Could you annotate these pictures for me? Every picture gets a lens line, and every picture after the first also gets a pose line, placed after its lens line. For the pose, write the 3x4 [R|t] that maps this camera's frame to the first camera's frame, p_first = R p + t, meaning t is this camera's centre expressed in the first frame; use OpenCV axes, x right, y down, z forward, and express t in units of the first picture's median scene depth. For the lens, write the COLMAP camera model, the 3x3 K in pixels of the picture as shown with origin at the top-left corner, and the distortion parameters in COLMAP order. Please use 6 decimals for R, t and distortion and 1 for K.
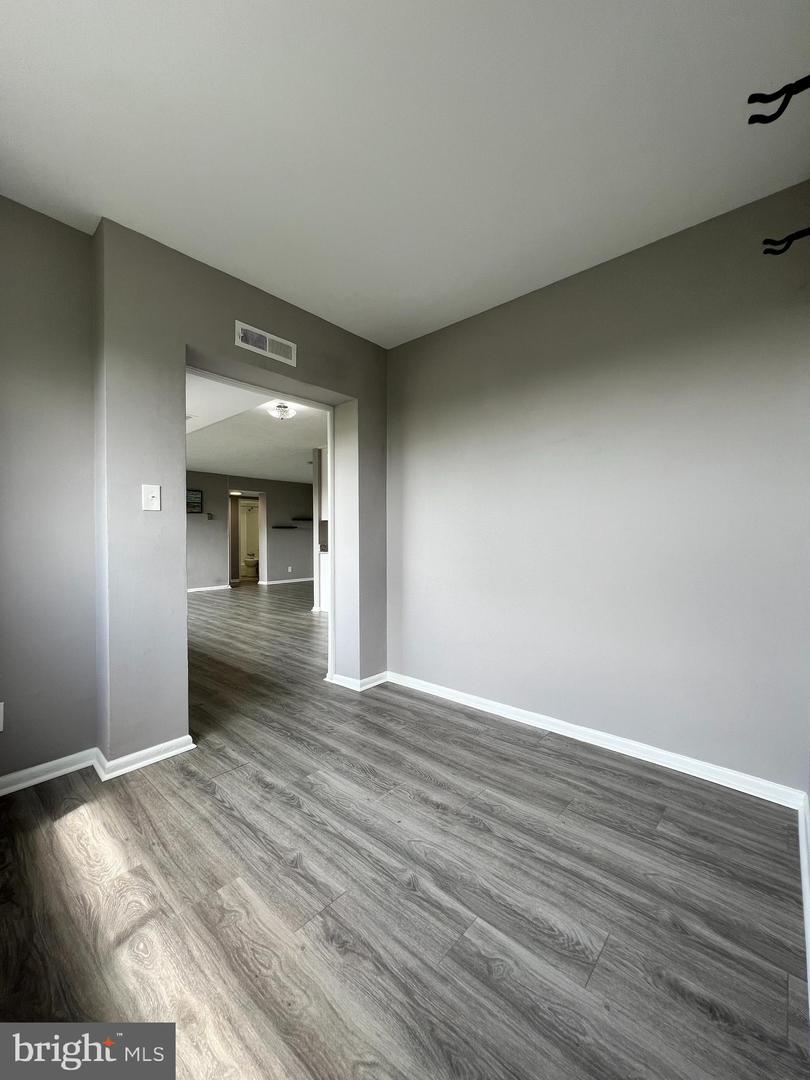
lens RADIAL K [[432.9, 0, 405.0], [0, 432.9, 540.0], [0, 0, 1]] dist [-0.002286, 0.000762]
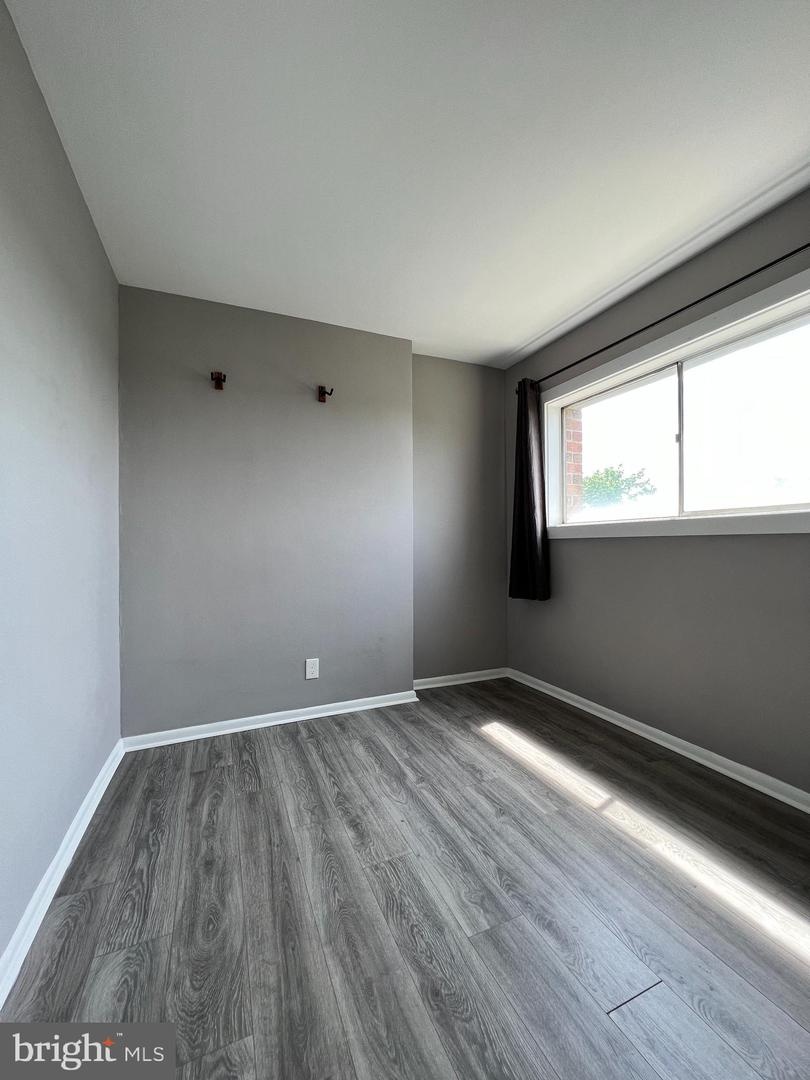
lens RADIAL K [[432.9, 0, 405.0], [0, 432.9, 540.0], [0, 0, 1]] dist [-0.002286, 0.000762]
pose [[-0.907880, 0.010907, 0.419089, -0.473906], [0.010943, 0.999937, -0.002316, -0.019098], [-0.419088, 0.002484, -0.907942, 1.994348]]
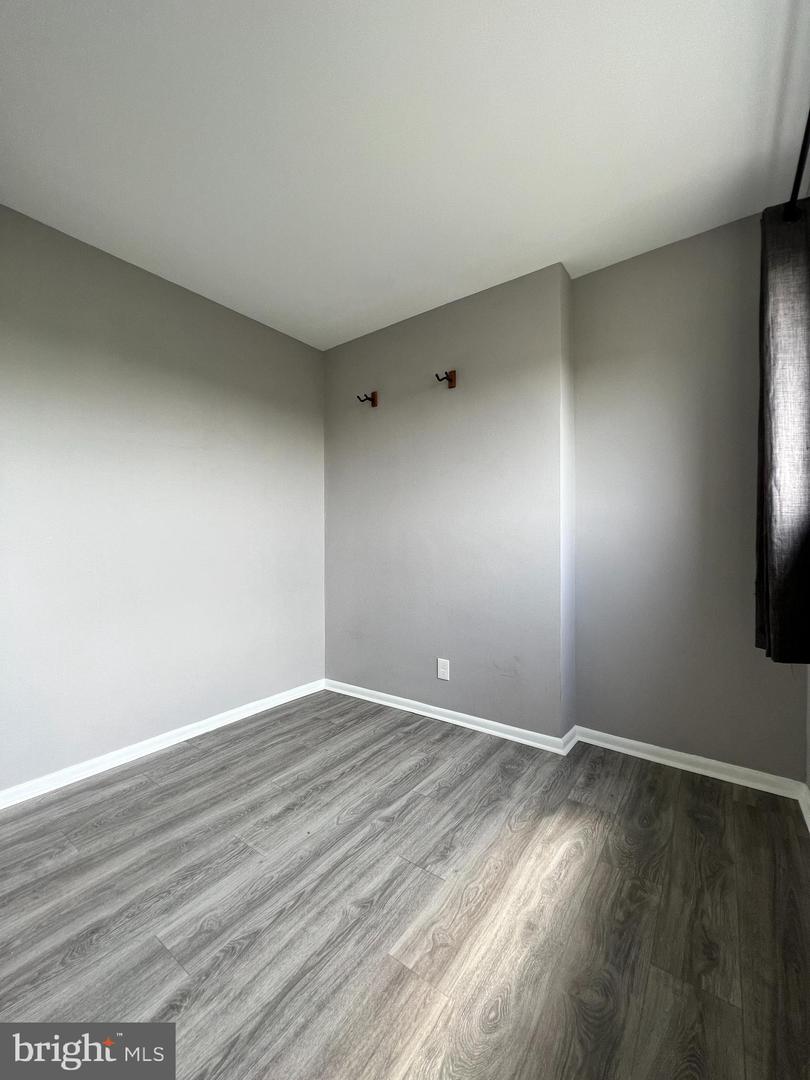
lens RADIAL K [[432.9, 0, 405.0], [0, 432.9, 540.0], [0, 0, 1]] dist [-0.002286, 0.000762]
pose [[-0.097068, -0.002873, 0.995274, -1.046216], [0.010994, 0.999932, 0.003959, -0.019063], [-0.995217, 0.011326, -0.097029, 0.895744]]
